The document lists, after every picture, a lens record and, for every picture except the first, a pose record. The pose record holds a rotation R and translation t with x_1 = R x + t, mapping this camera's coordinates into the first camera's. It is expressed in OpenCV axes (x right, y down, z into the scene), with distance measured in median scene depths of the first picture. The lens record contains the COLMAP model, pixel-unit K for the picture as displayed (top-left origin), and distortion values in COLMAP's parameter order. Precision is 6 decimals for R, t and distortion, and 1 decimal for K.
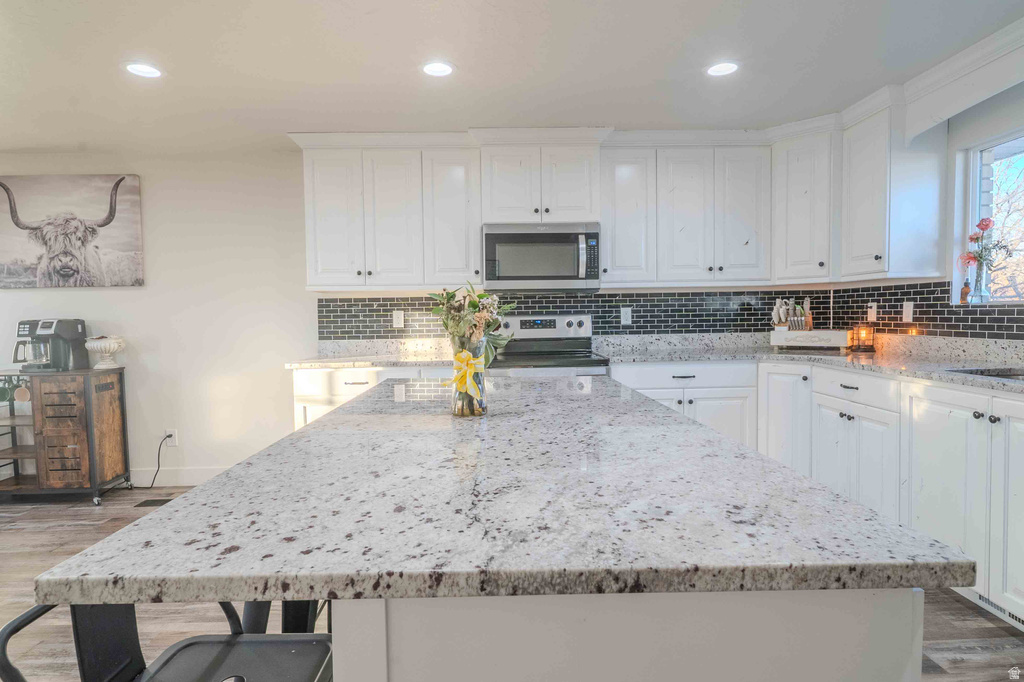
lens RADIAL K [[553.7, 0, 506.3], [0, 553.7, 340.9], [0, 0, 1]] dist [0.003456, 0.000428]
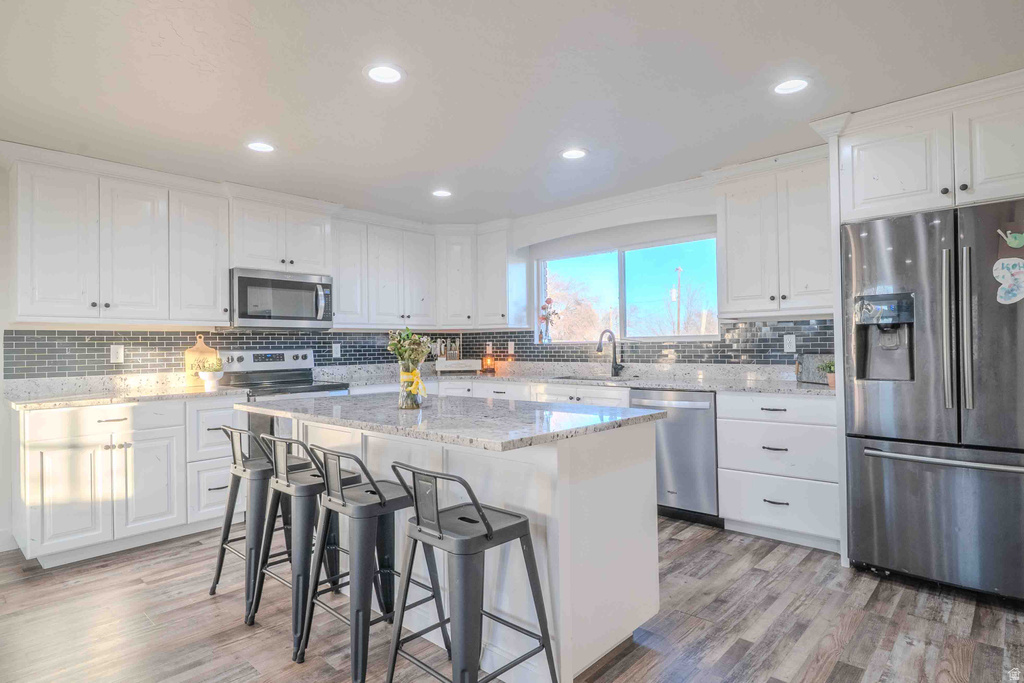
lens RADIAL K [[553.7, 0, 506.3], [0, 553.7, 341.4], [0, 0, 1]] dist [0.003456, 0.000428]
pose [[0.701050, 0.011431, 0.713021, -0.440838], [0.034761, 0.998135, -0.050179, 0.011116], [-0.712265, 0.059963, 0.699345, -0.152119]]
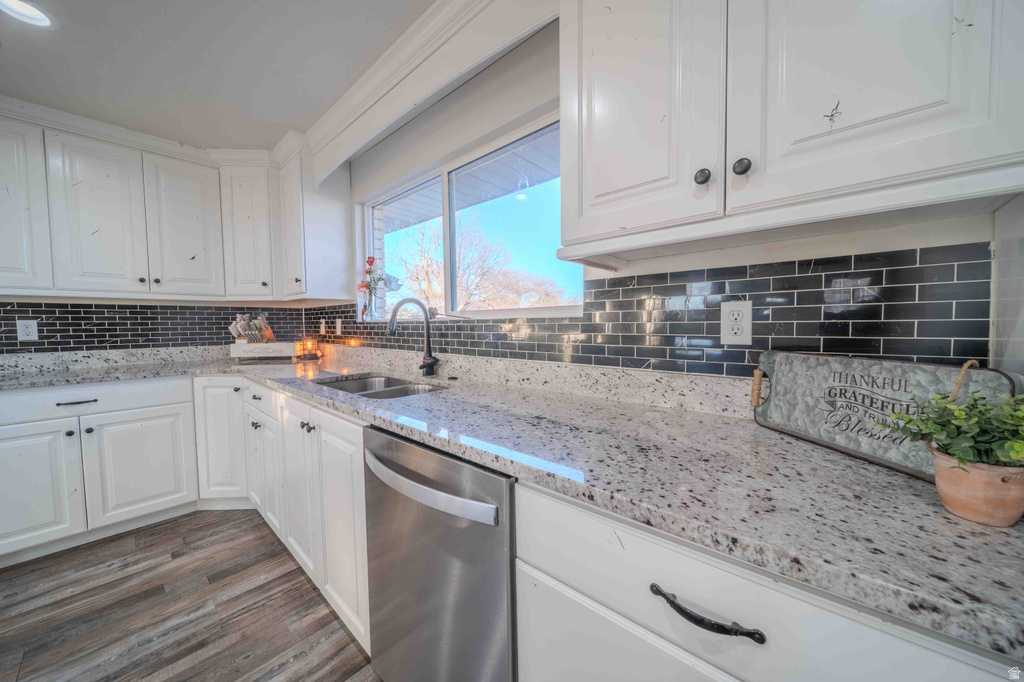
lens RADIAL K [[363.4, 0, 508.3], [0, 363.4, 341.8], [0, 0, 1]] dist [-0.001836, -0.000529]
pose [[0.694497, -0.026122, 0.719021, 0.357666], [0.029937, 0.999524, 0.007397, -0.011485], [-0.718873, 0.016389, 0.694949, 0.130107]]
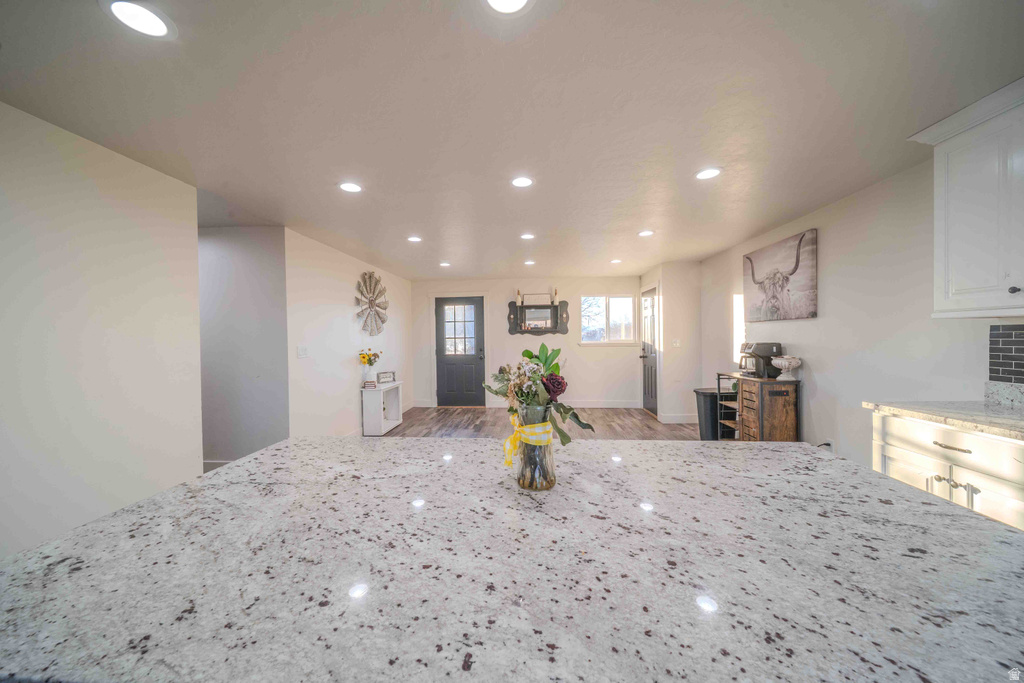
lens RADIAL K [[363.4, 0, 508.3], [0, 363.4, 342.3], [0, 0, 1]] dist [-0.001836, -0.000529]
pose [[-0.103239, 0.032814, -0.994115, 0.235036], [-0.029251, 0.998923, 0.036010, -0.056188], [0.994226, 0.032796, -0.102168, 0.431554]]
